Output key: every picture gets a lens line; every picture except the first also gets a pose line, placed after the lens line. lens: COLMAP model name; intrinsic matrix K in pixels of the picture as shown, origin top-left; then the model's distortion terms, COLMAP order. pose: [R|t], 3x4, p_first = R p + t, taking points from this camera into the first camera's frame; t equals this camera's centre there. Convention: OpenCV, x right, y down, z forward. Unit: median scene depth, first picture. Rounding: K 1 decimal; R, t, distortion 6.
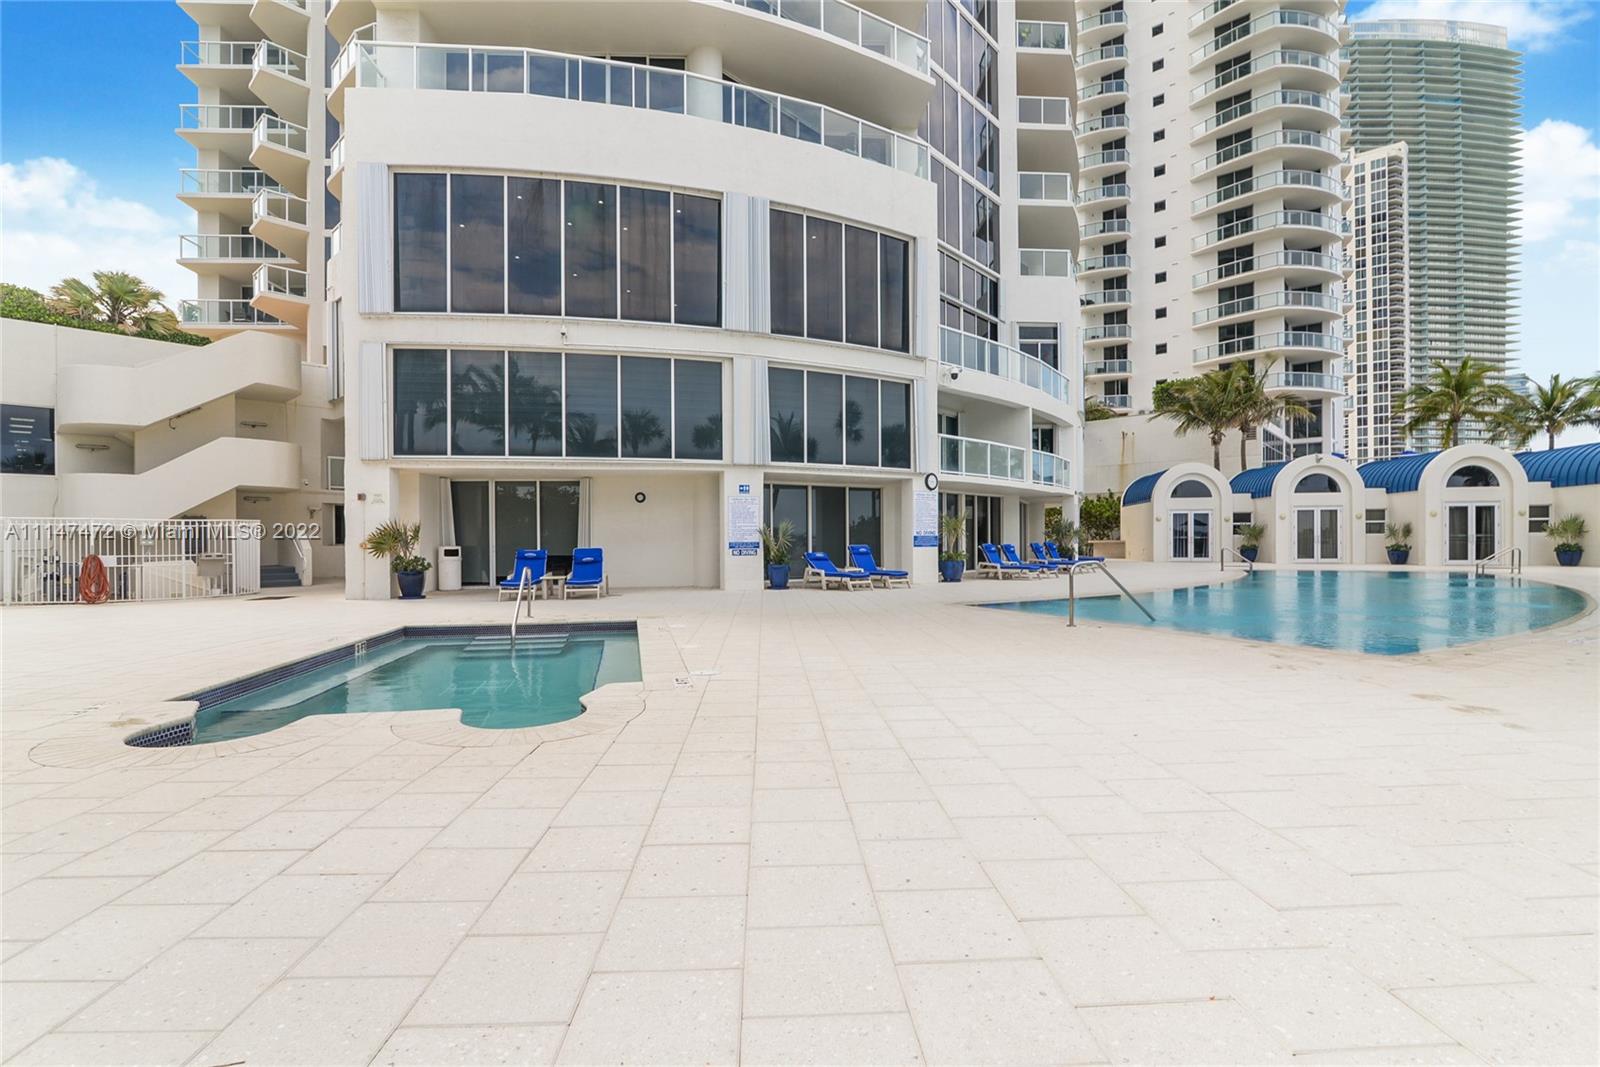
lens RADIAL K [[738.6, 0, 796.6], [0, 738.6, 539.5], [0, 0, 1]] dist [-0.017473, 0.002309]
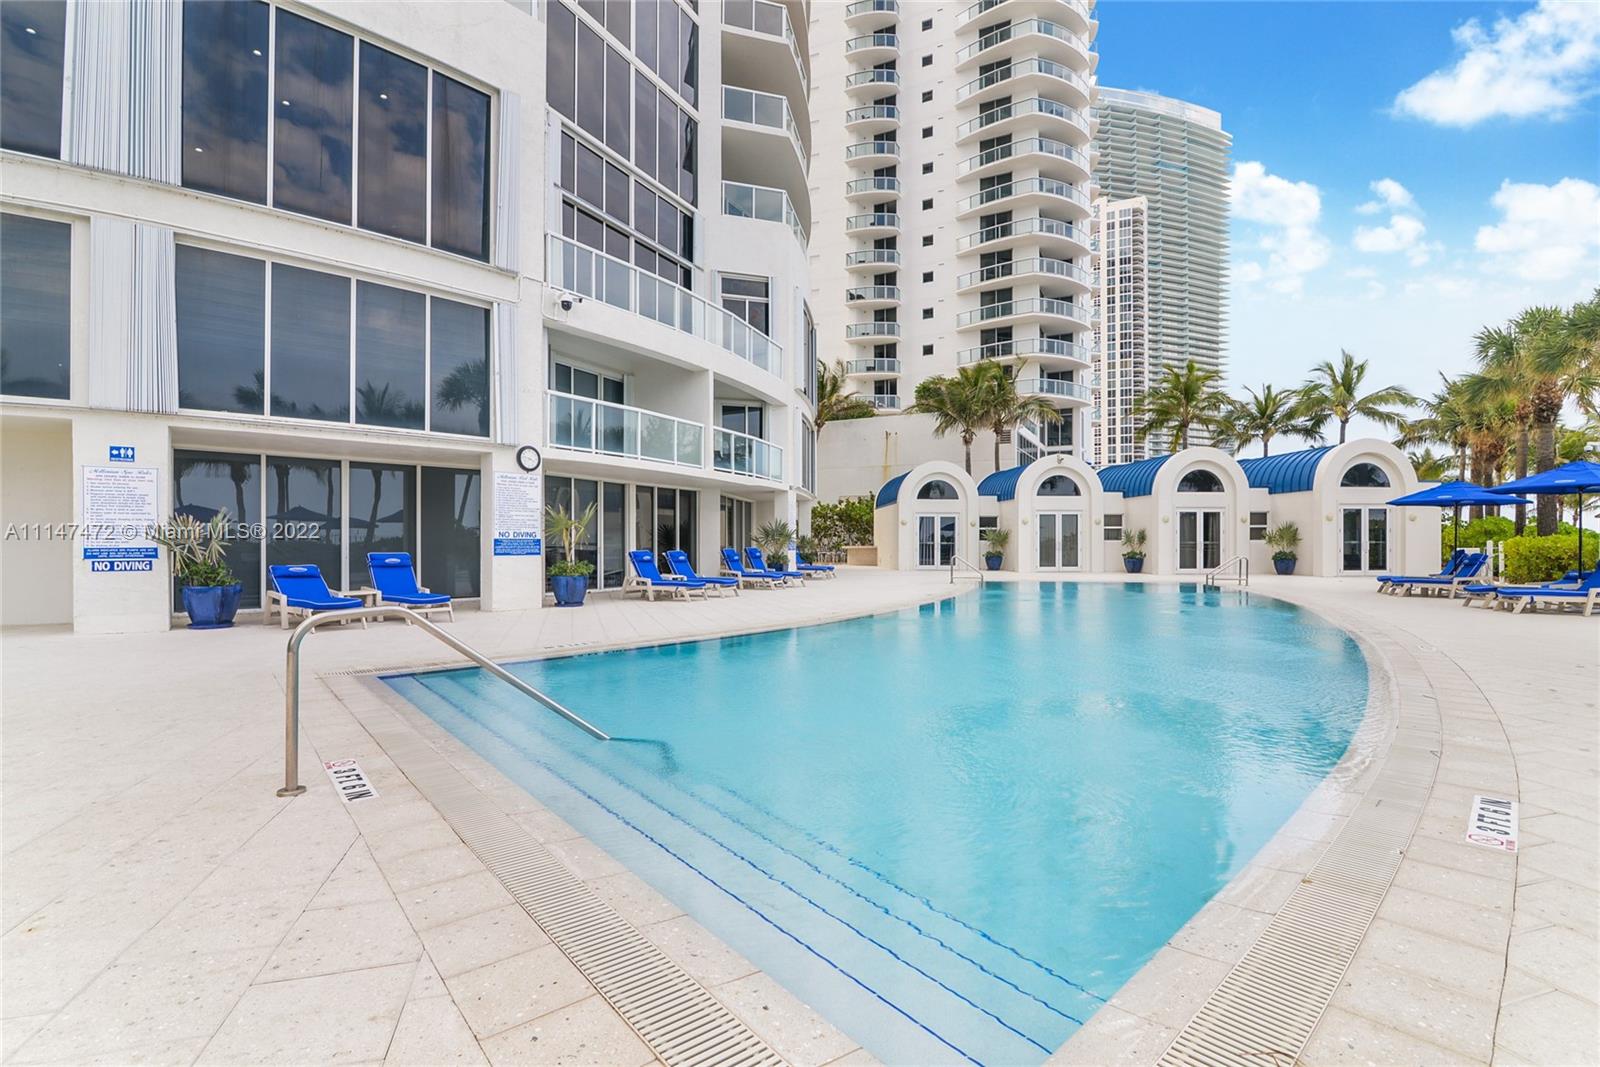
lens RADIAL K [[738.6, 0, 799.2], [0, 738.6, 535.2], [0, 0, 1]] dist [-0.017473, 0.002309]
pose [[0.967711, 0.008507, 0.251918, 0.158521], [-0.005781, 0.999917, -0.011557, -0.001287], [-0.251995, 0.009728, 0.967680, 0.180476]]
